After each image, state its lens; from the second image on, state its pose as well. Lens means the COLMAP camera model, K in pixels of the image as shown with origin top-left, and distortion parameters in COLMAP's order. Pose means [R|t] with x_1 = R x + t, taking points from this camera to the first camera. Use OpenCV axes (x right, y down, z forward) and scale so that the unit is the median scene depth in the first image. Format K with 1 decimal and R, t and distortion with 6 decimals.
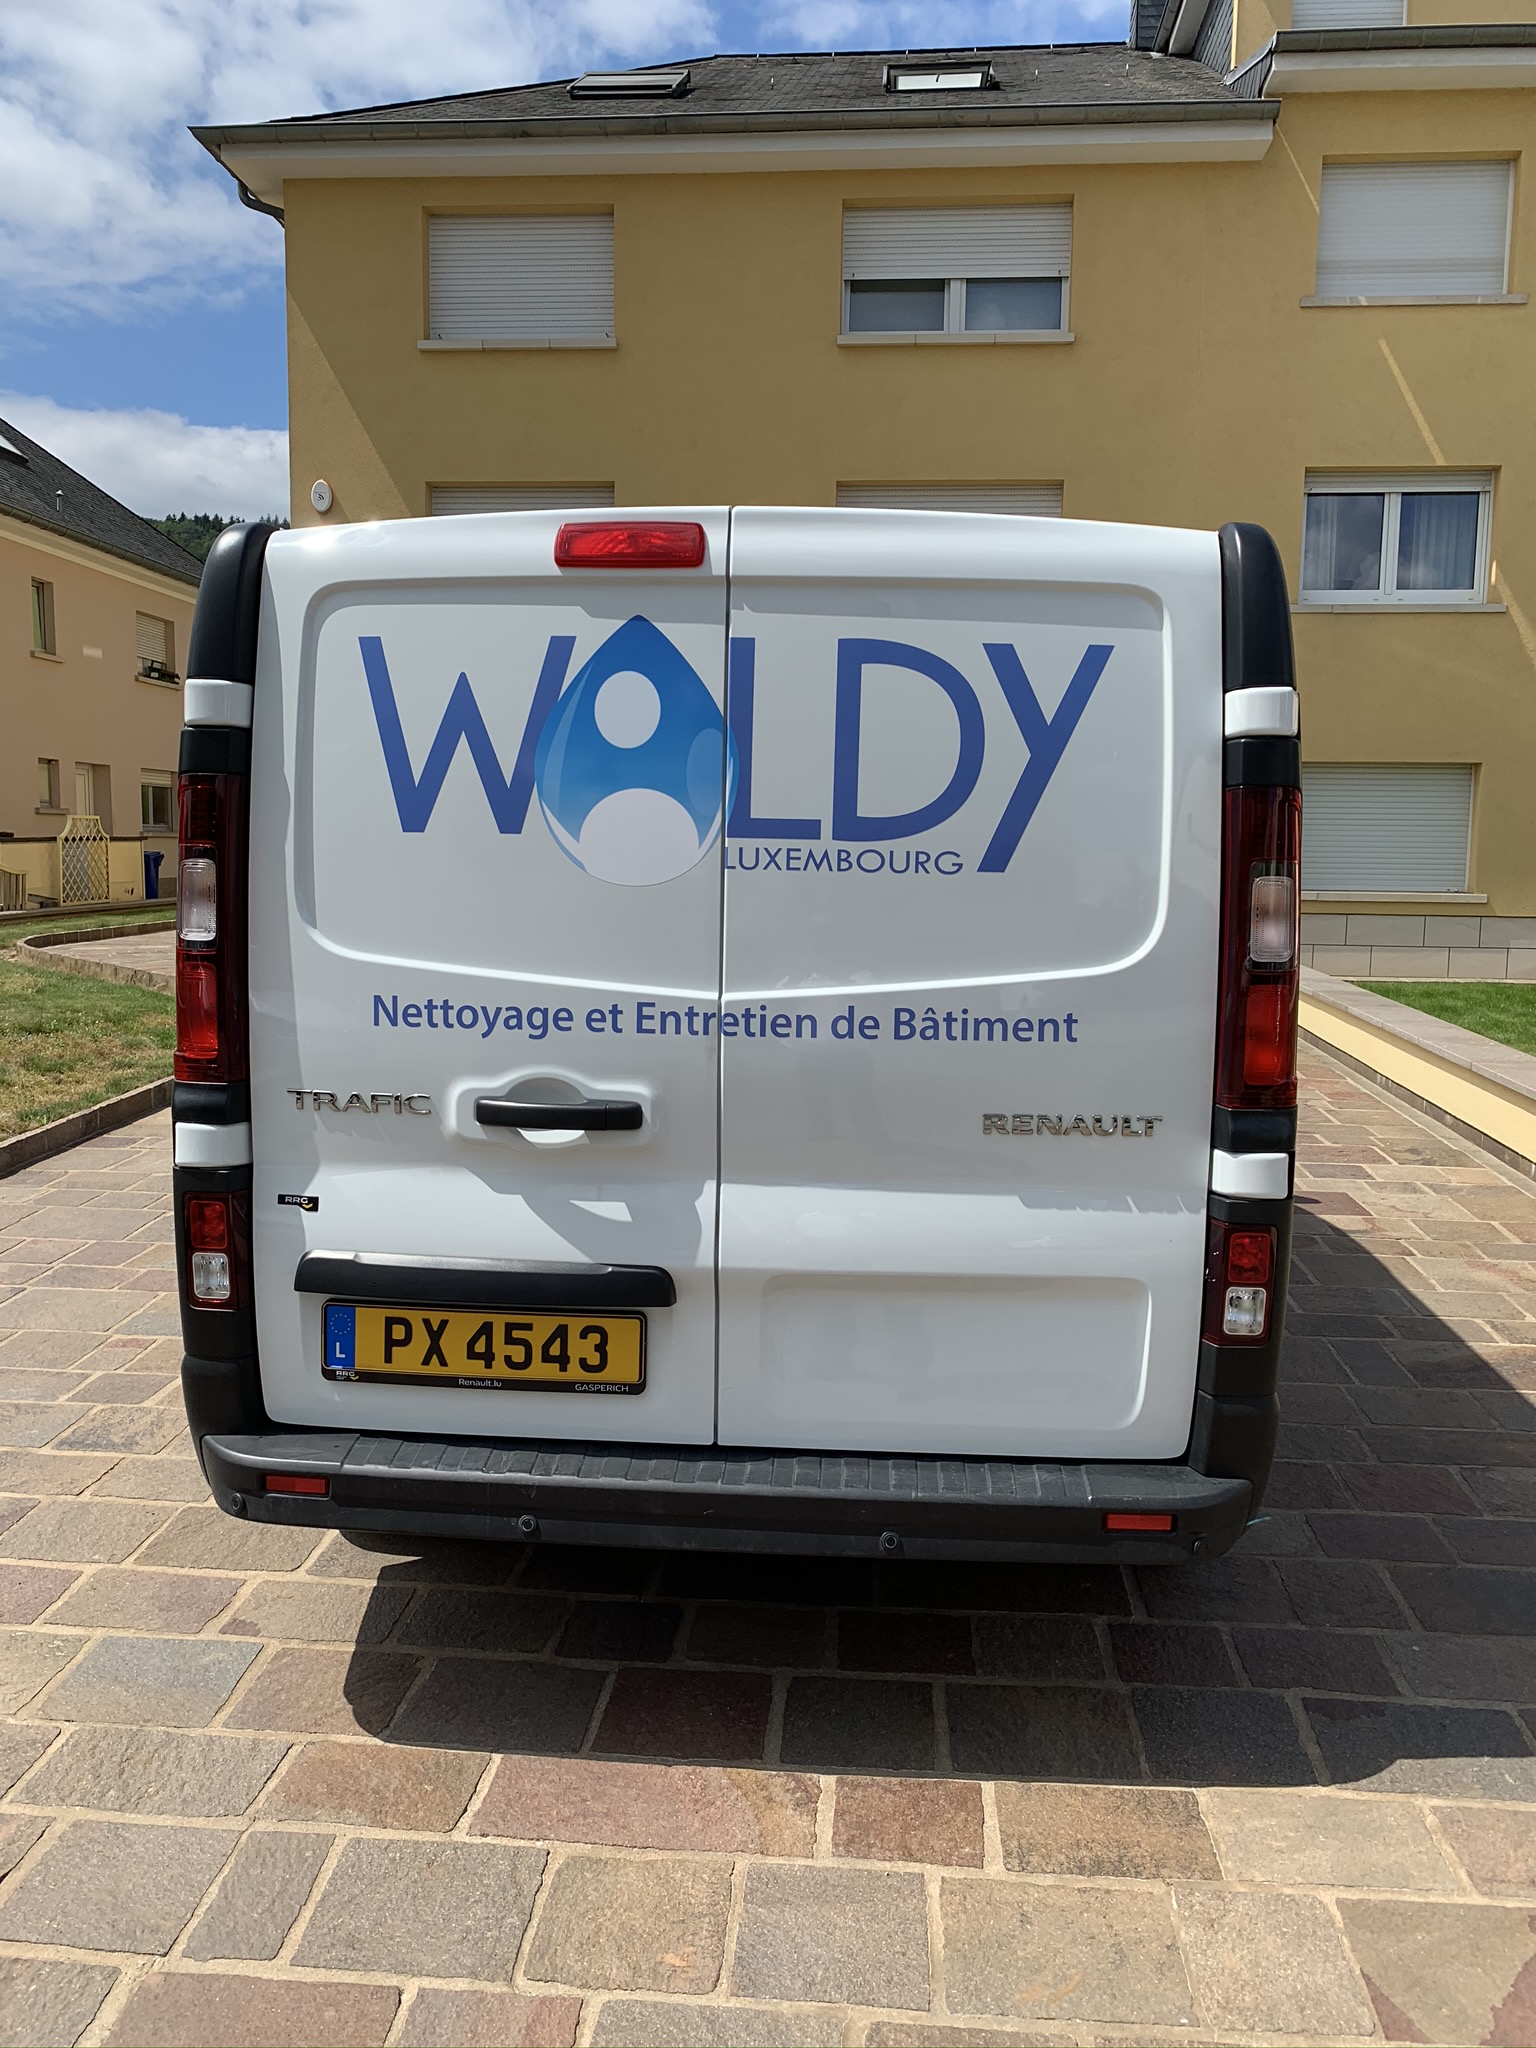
lens RADIAL K [[1557.4, 0, 775.0], [0, 1557.4, 1020.0], [0, 0, 1]] dist [0.023650, -0.024848]
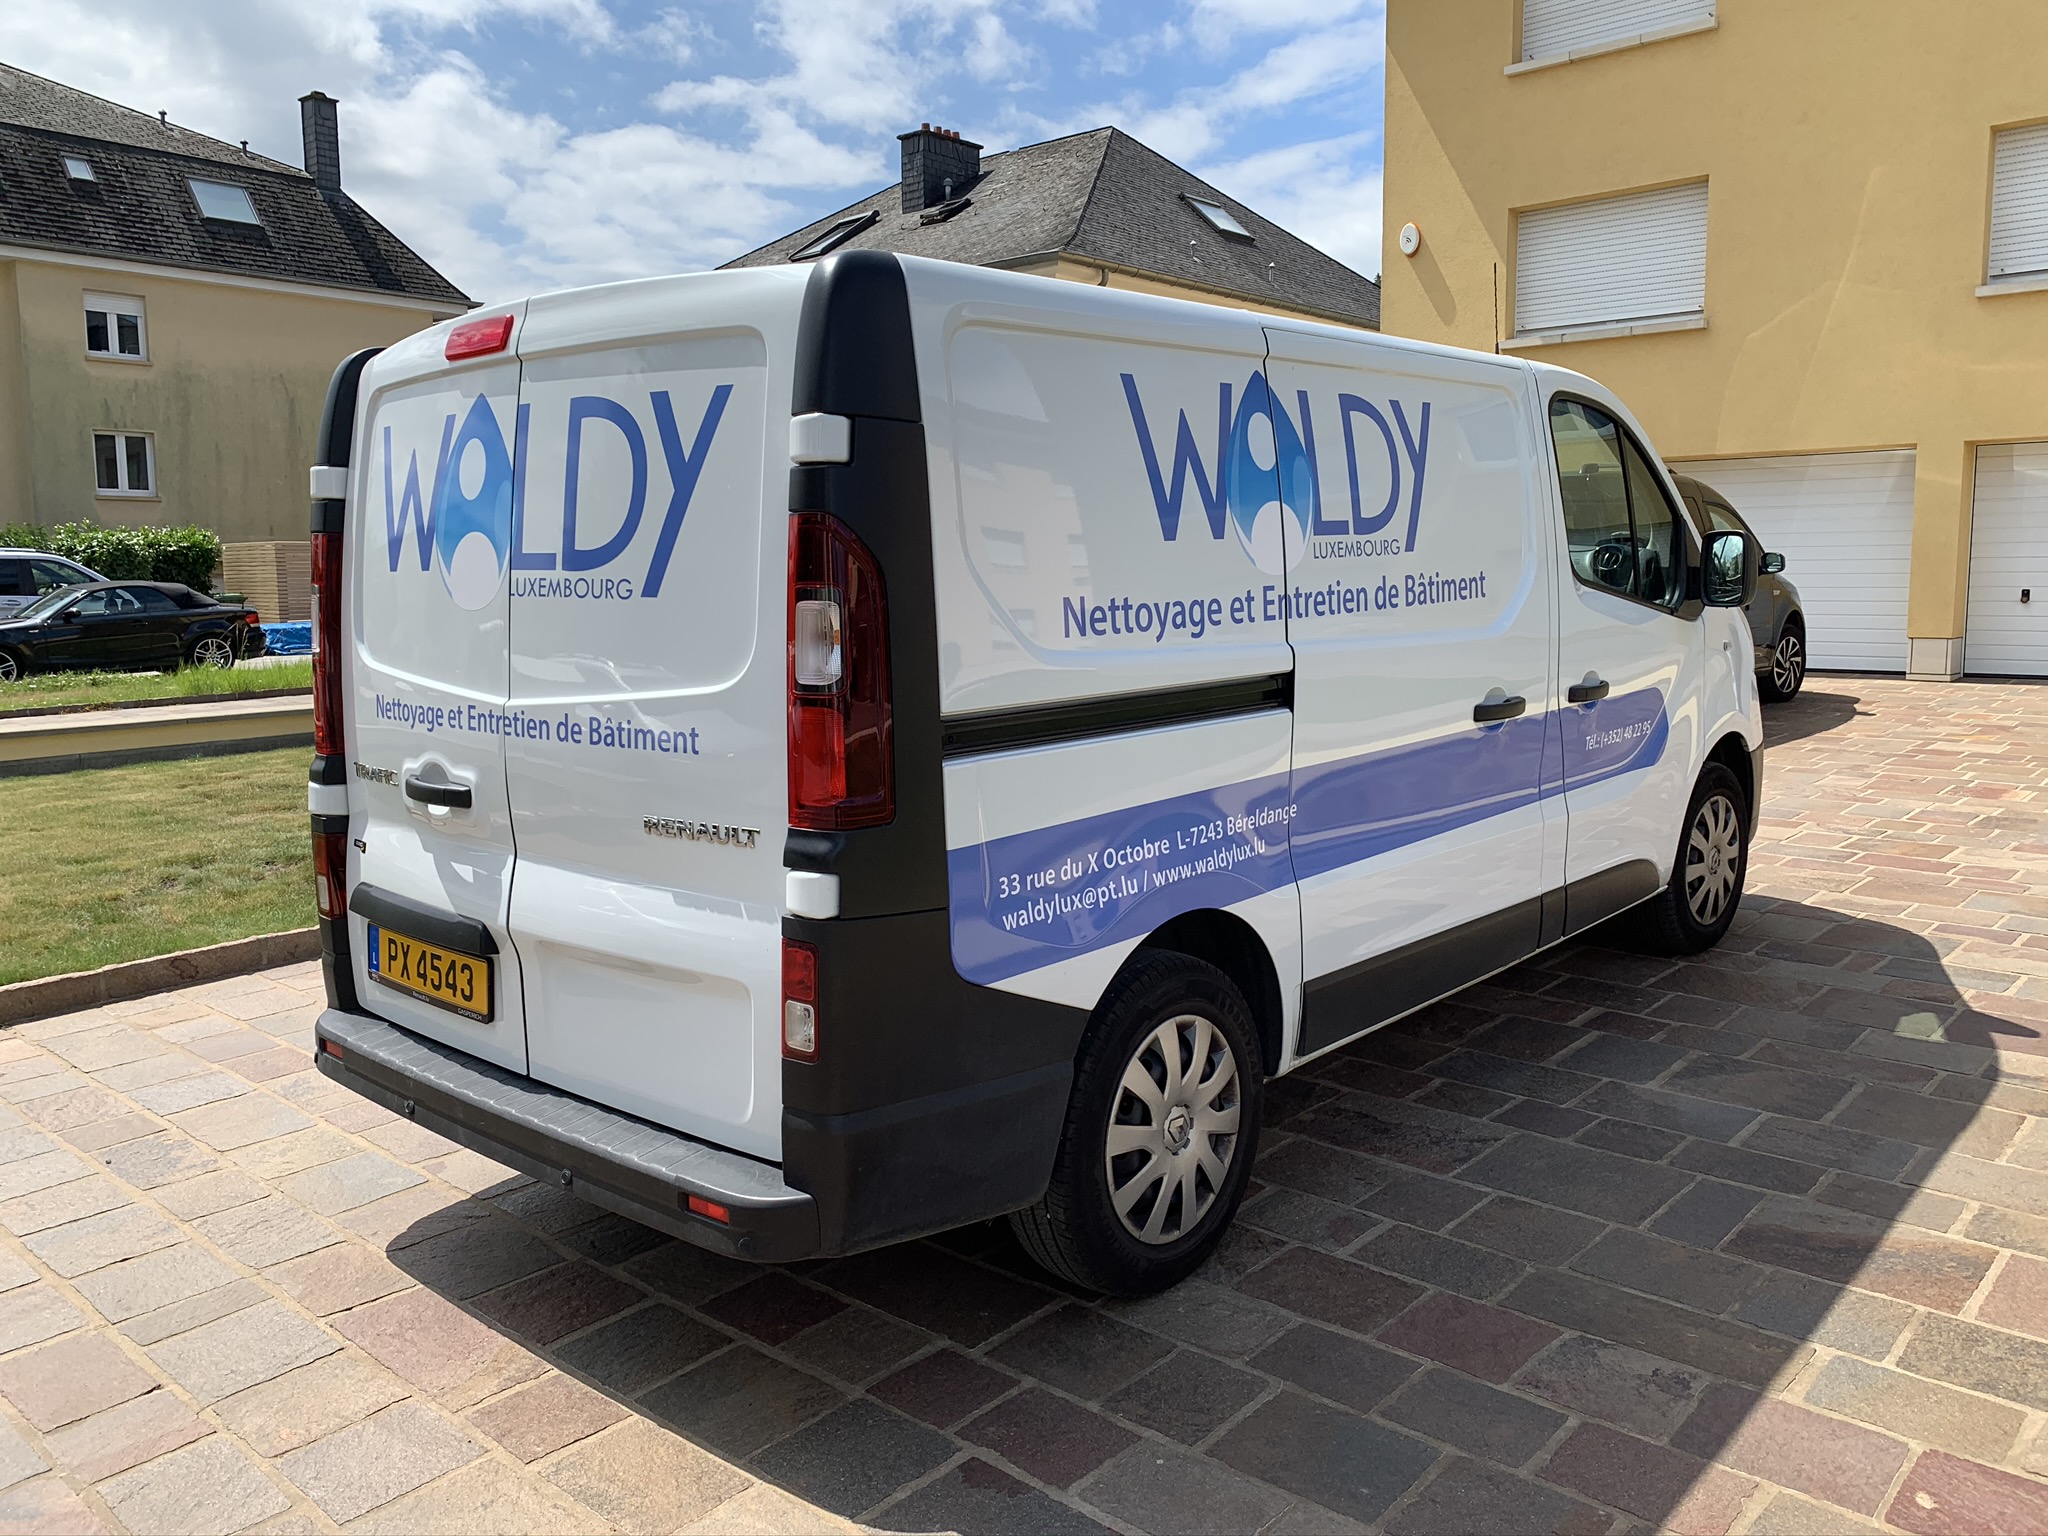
lens RADIAL K [[1553.7, 0, 1021.5], [0, 1553.7, 760.3], [0, 0, 1]] dist [0.008599, 0.001296]
pose [[0.798368, 0.053237, -0.599812, 0.983920], [-0.051335, 0.998475, 0.020292, -0.014754], [0.599978, 0.014591, 0.799884, 0.269002]]
